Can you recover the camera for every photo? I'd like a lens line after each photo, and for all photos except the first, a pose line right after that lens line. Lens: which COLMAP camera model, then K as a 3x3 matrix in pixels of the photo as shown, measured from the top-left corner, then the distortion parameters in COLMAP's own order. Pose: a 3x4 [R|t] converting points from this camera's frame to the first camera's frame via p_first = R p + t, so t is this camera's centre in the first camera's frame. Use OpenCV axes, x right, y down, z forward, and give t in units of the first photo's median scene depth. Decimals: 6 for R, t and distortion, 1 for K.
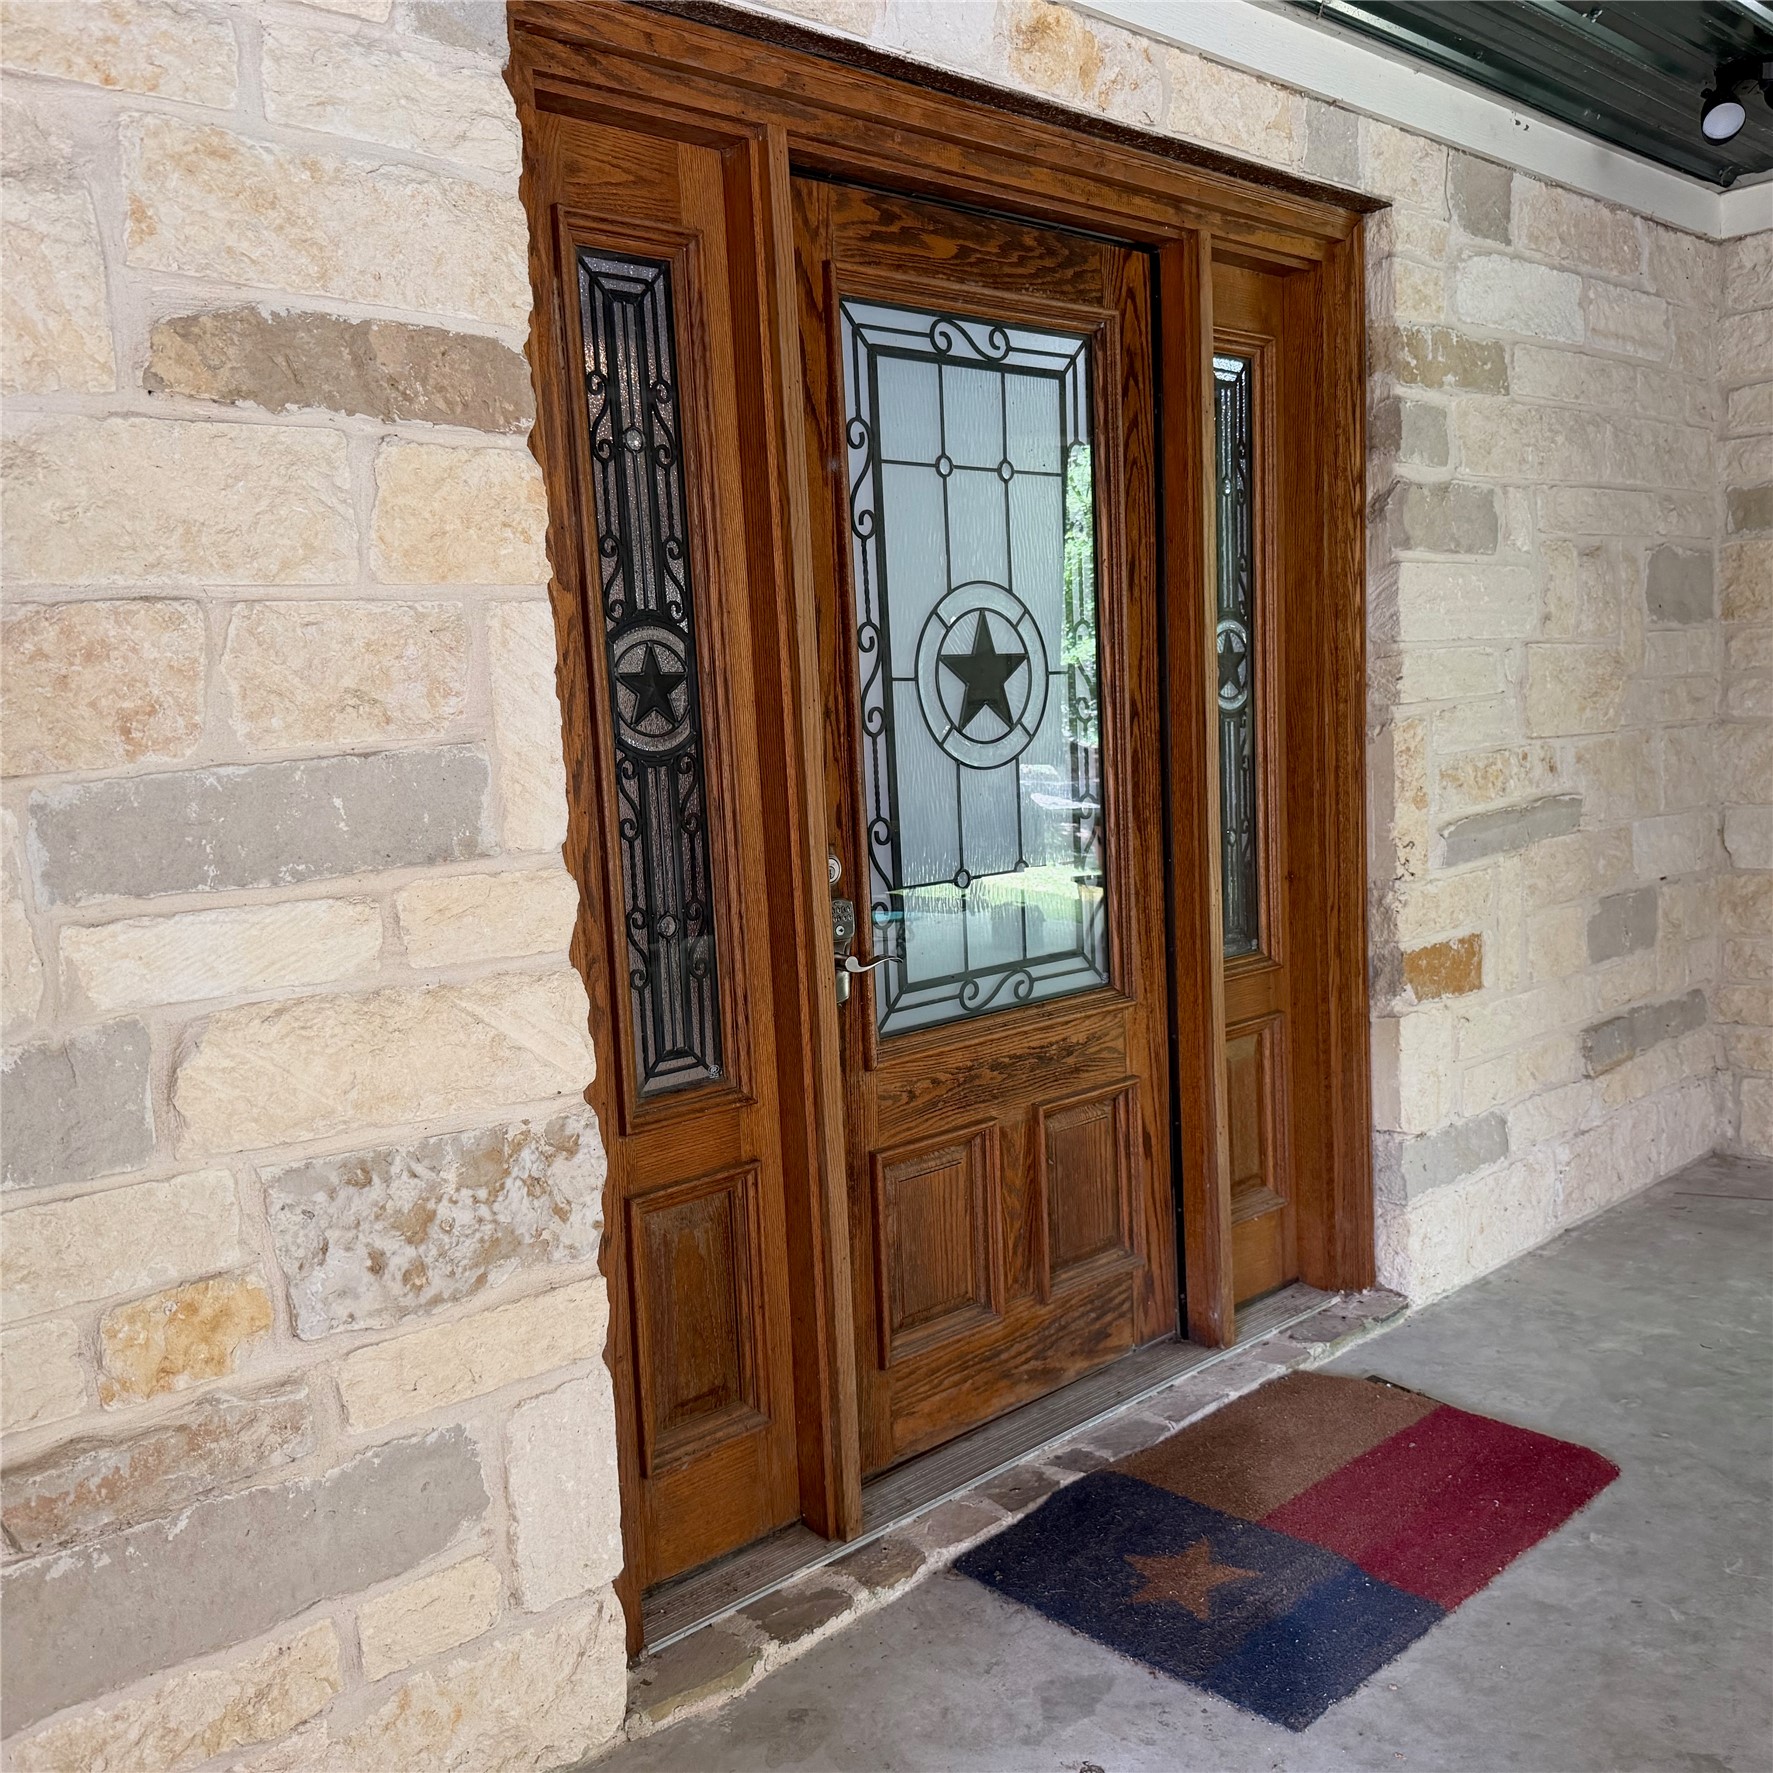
lens RADIAL K [[1678.2, 0, 892.4], [0, 1678.2, 896.3], [0, 0, 1]] dist [0.144529, -0.296666]
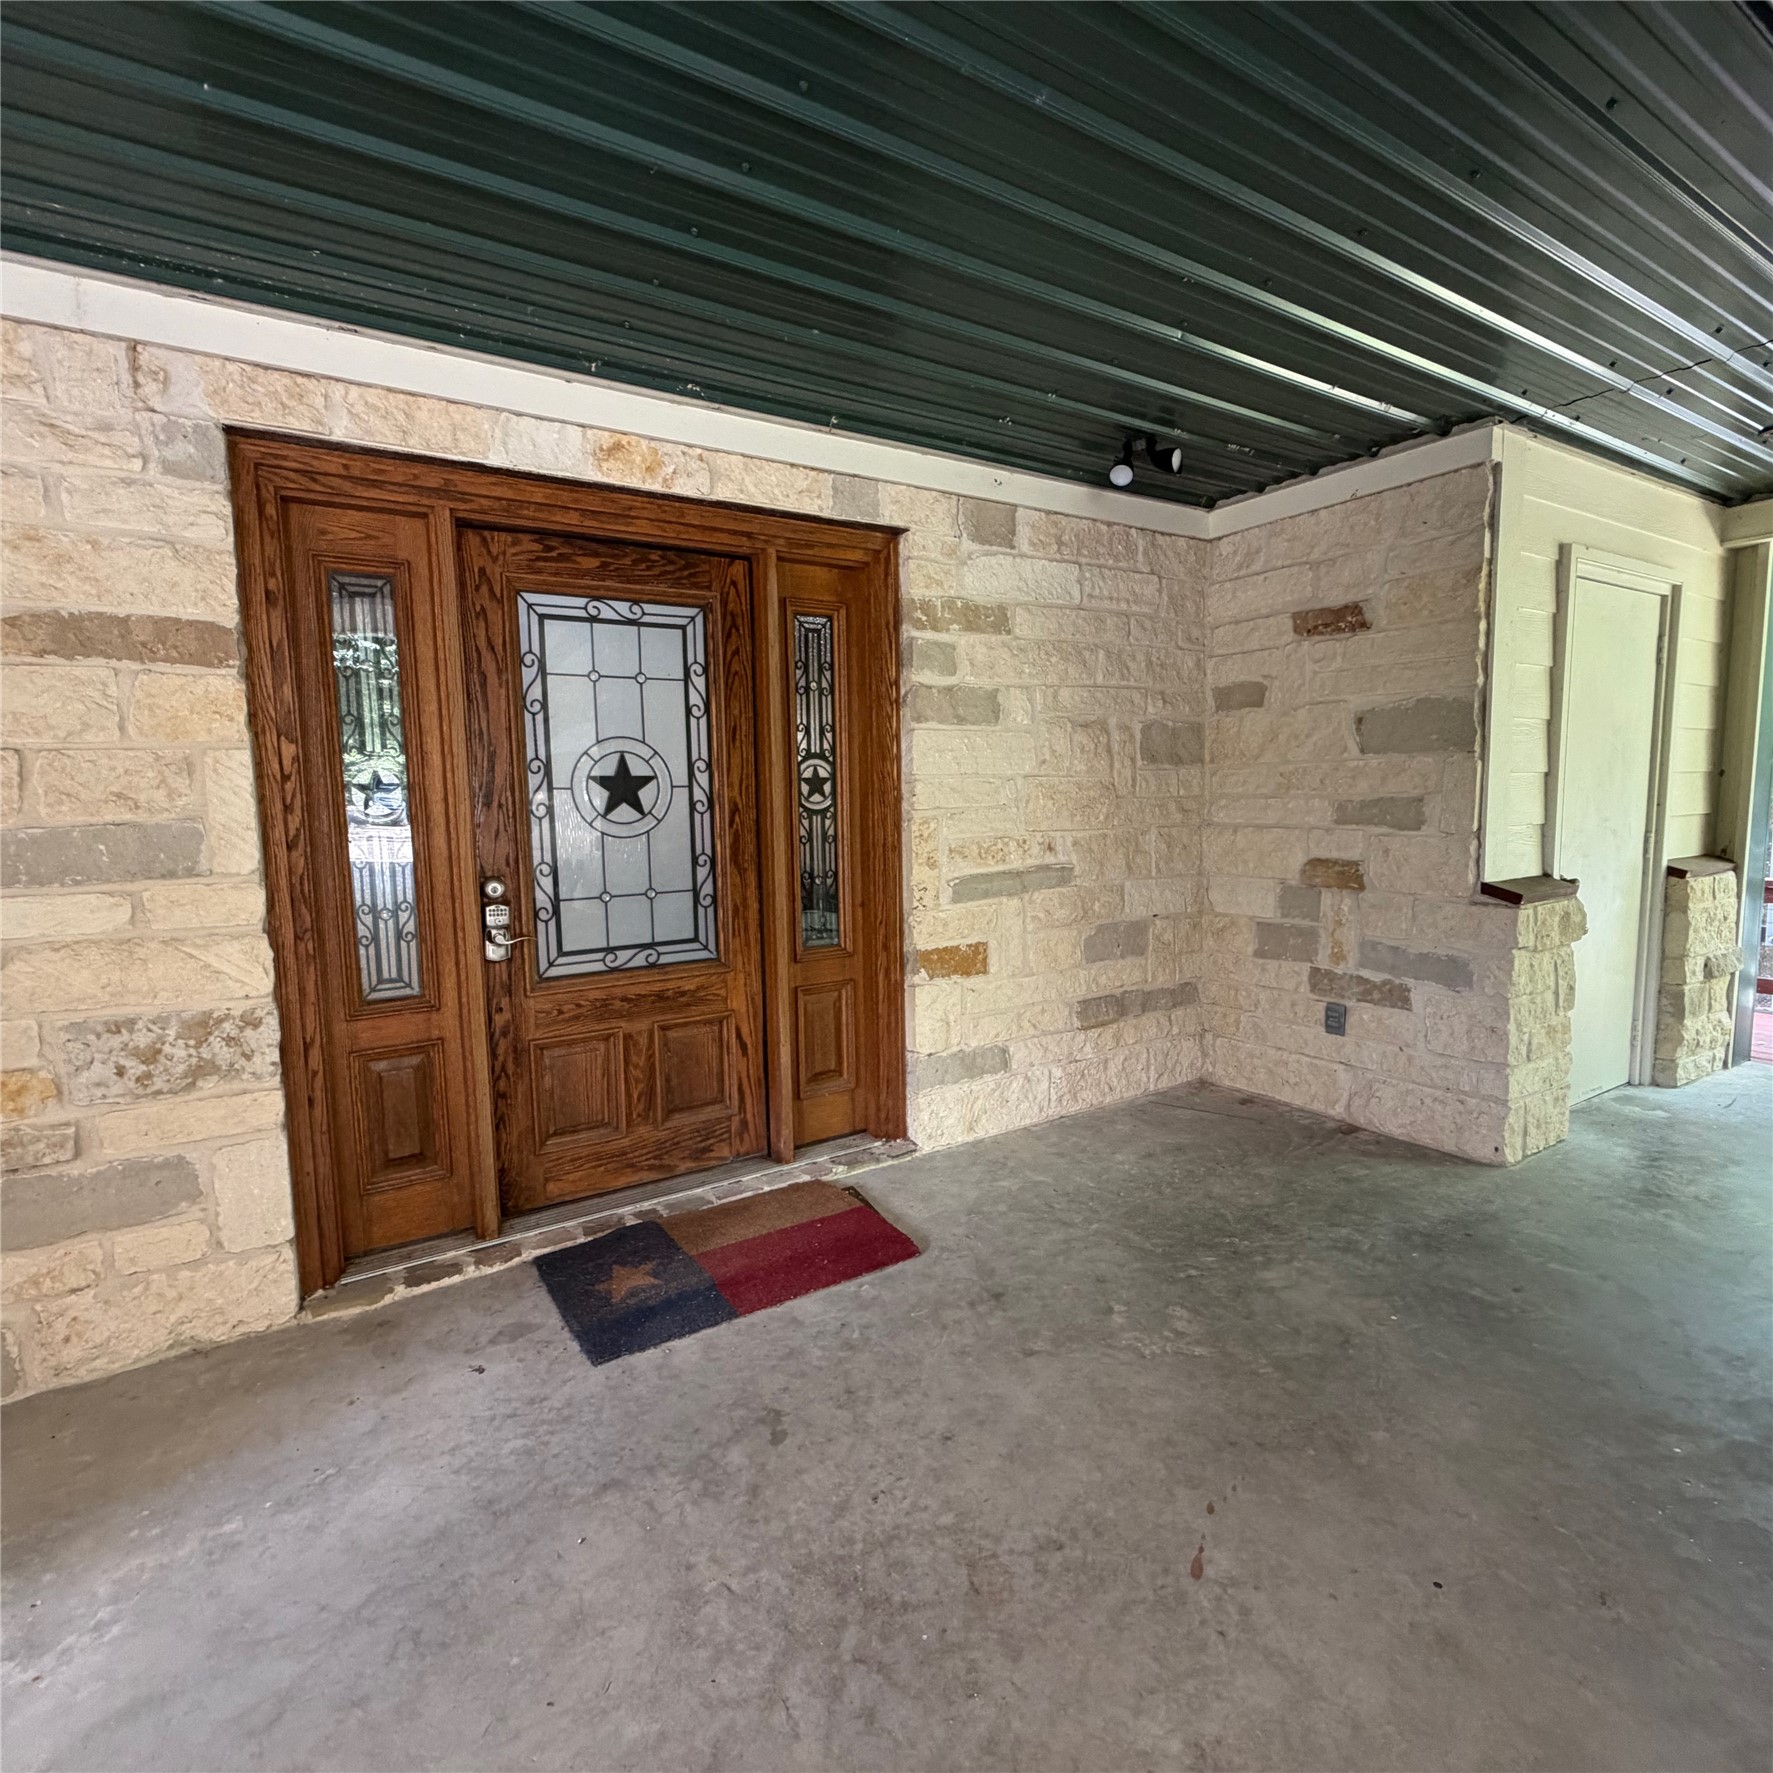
lens RADIAL K [[951.1, 0, 879.7], [0, 951.1, 889.0], [0, 0, 1]] dist [-0.001803, 0.000993]
pose [[0.981053, 0.048549, -0.187559, 0.548053], [-0.049815, 0.998756, -0.002037, -0.032855], [0.187227, 0.011342, 0.982251, 0.028805]]
